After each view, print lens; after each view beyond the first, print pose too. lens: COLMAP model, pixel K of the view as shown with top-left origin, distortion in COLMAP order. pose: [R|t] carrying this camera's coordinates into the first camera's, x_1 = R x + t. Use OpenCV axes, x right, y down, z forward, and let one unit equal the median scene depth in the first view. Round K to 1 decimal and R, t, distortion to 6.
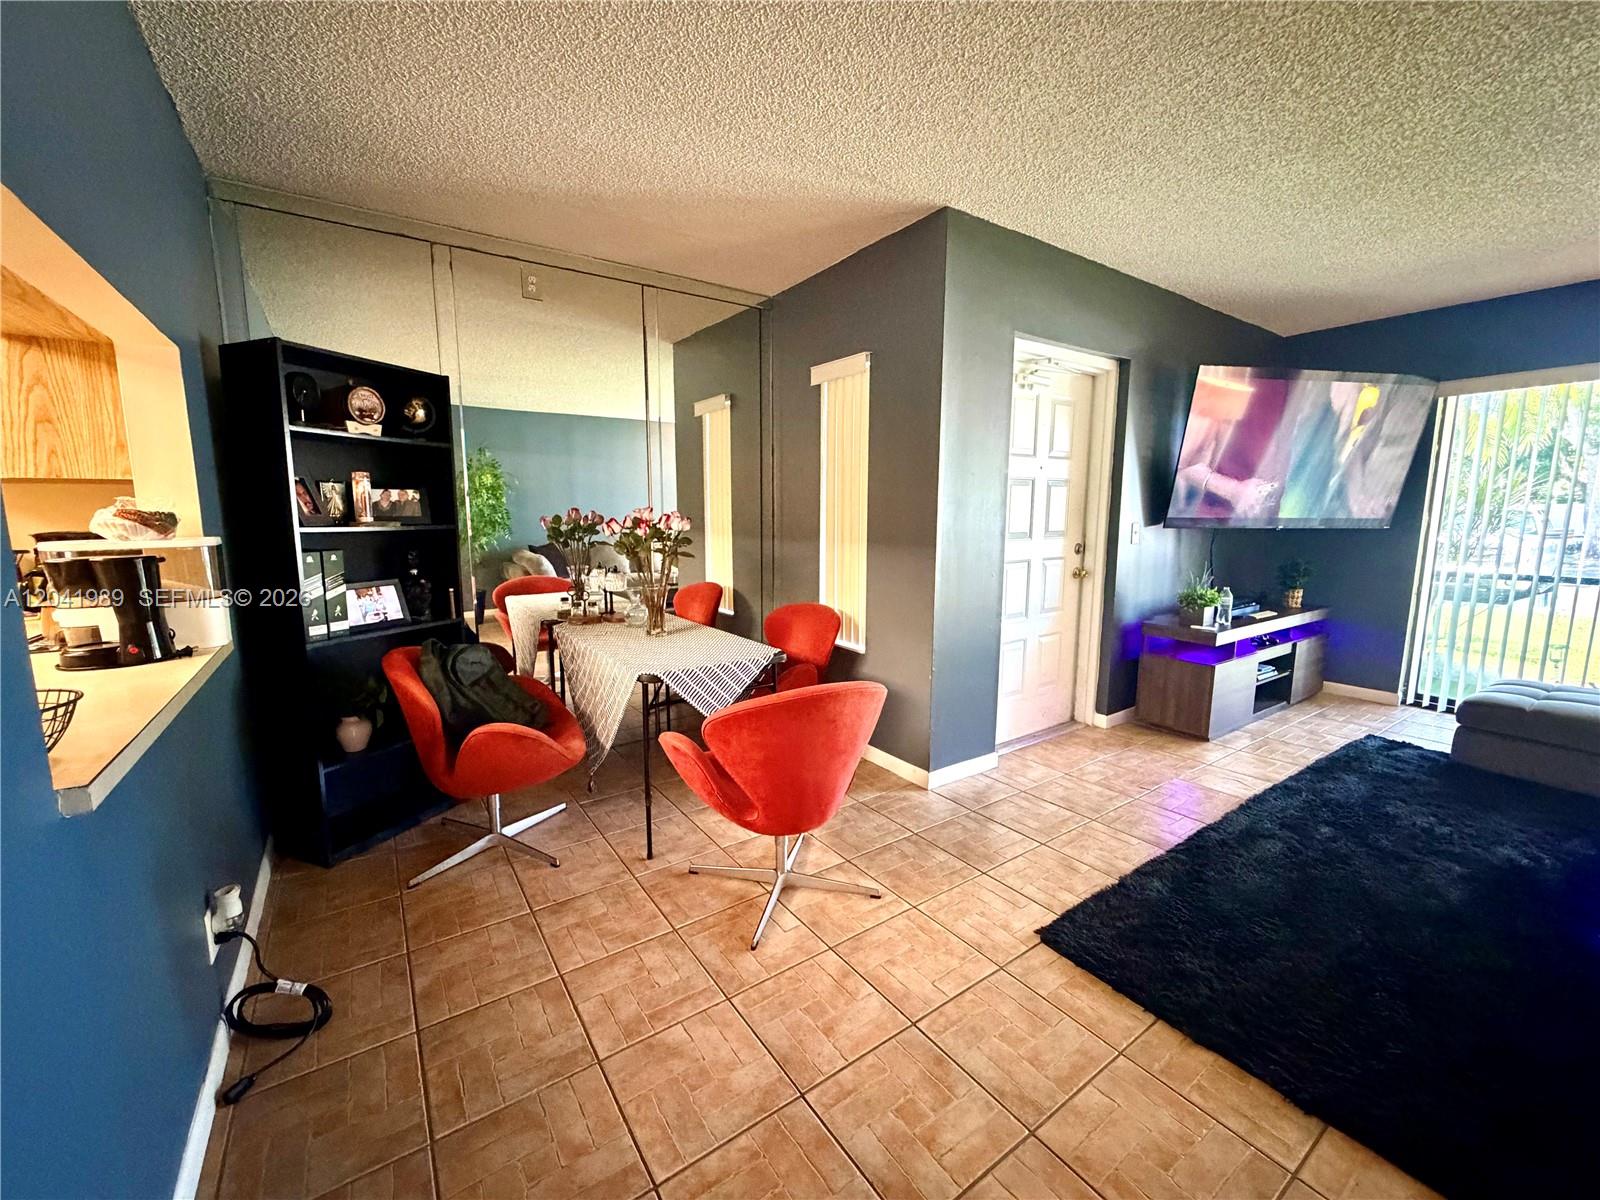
lens RADIAL K [[640.1, 0, 801.5], [0, 640.1, 598.0], [0, 0, 1]] dist [0.001125, 0.000017]
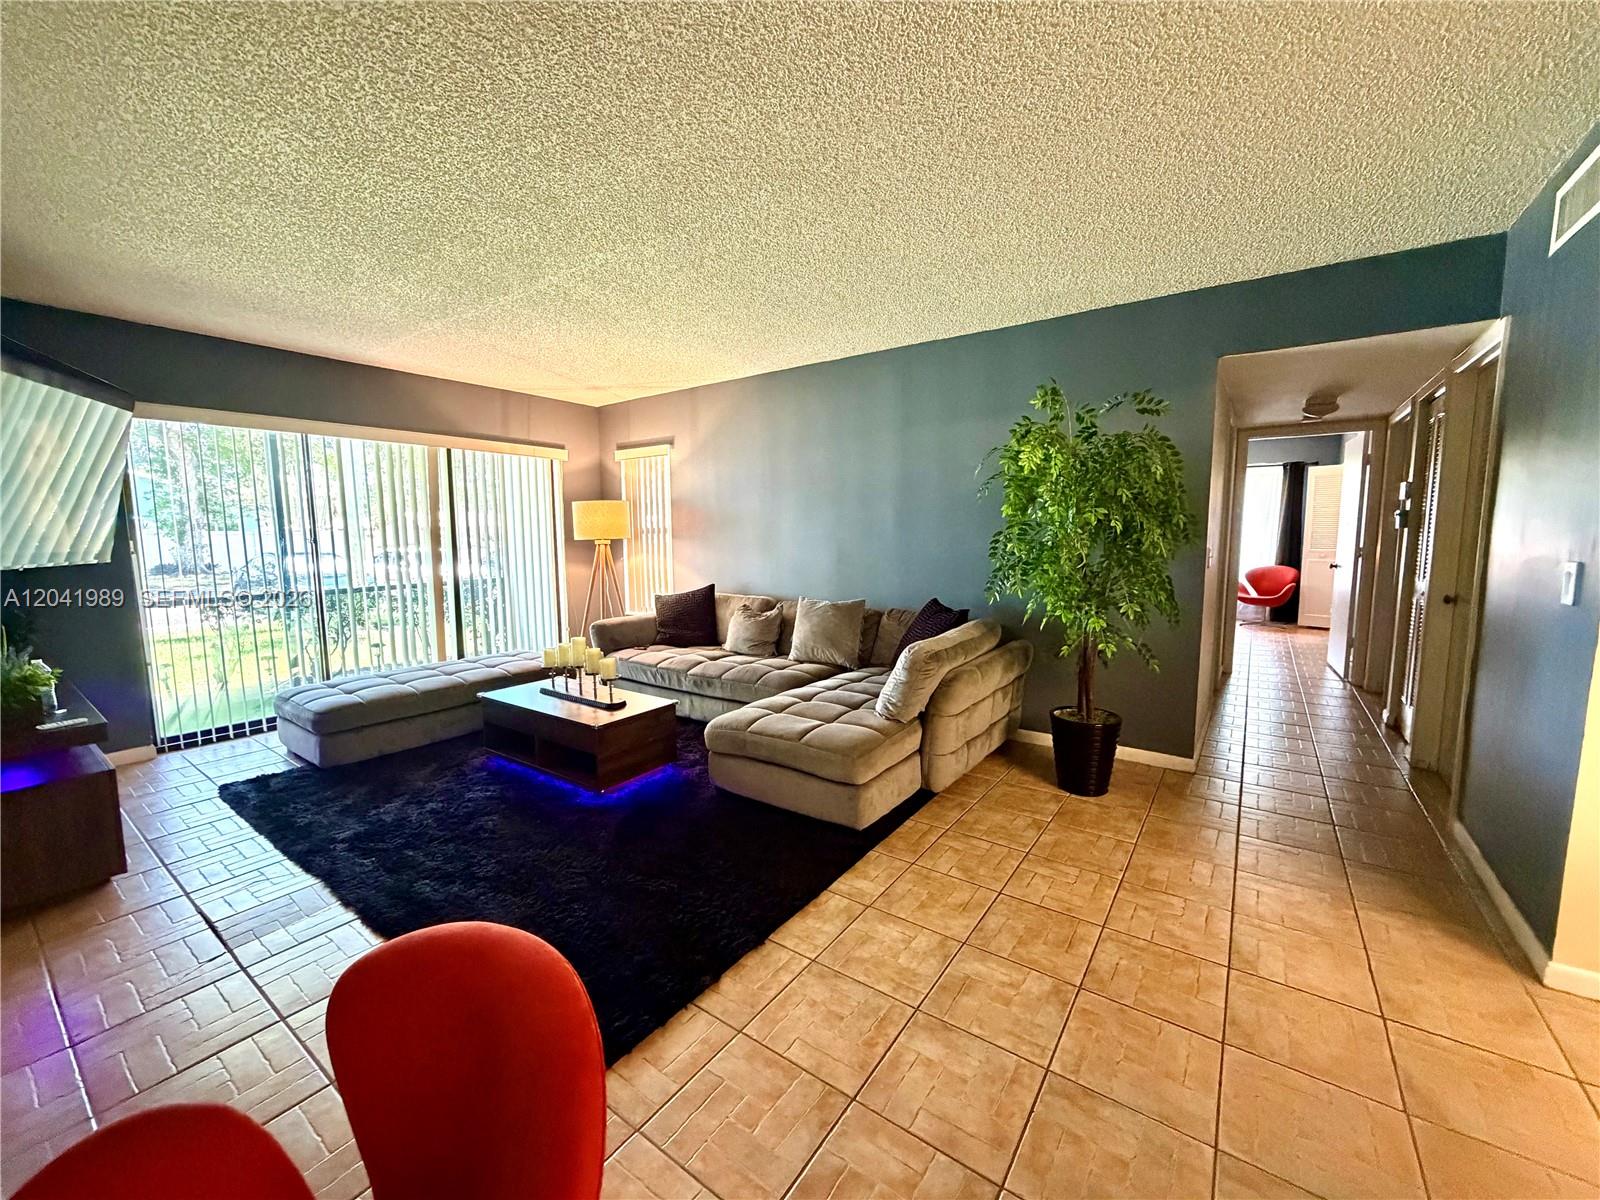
lens RADIAL K [[640.1, 0, 801.3], [0, 640.1, 598.9], [0, 0, 1]] dist [0.001125, 0.000017]
pose [[-0.338135, -0.102897, 0.935455, -0.241692], [0.138974, 0.977647, 0.157772, -0.085753], [-0.930780, 0.183353, -0.316277, 0.555722]]
